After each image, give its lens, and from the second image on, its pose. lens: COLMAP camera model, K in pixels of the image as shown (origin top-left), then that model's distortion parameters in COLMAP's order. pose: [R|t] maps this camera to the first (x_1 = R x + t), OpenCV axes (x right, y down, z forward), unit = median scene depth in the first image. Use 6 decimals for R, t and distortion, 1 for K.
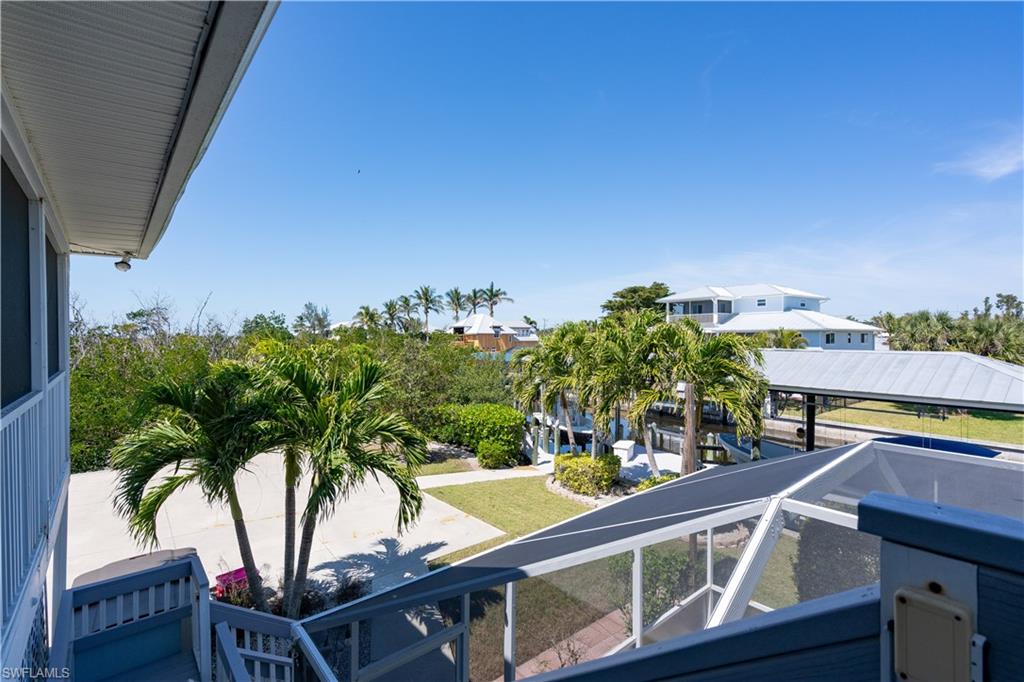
lens RADIAL K [[468.5, 0, 514.3], [0, 468.5, 343.6], [0, 0, 1]] dist [-0.002258, 0.000210]
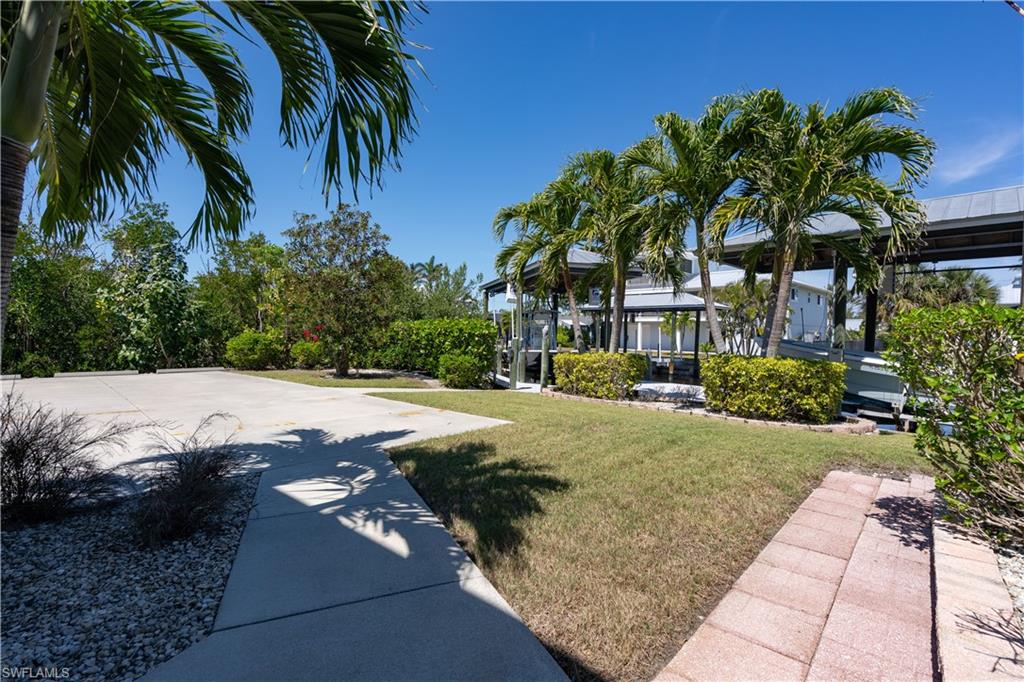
lens RADIAL K [[468.5, 0, 512.8], [0, 468.5, 339.6], [0, 0, 1]] dist [-0.002258, 0.000210]
pose [[0.990609, 0.016255, 0.135757, -0.062497], [-0.017312, 0.999828, 0.006613, 0.179138], [-0.135626, -0.008901, 0.990720, 0.252850]]
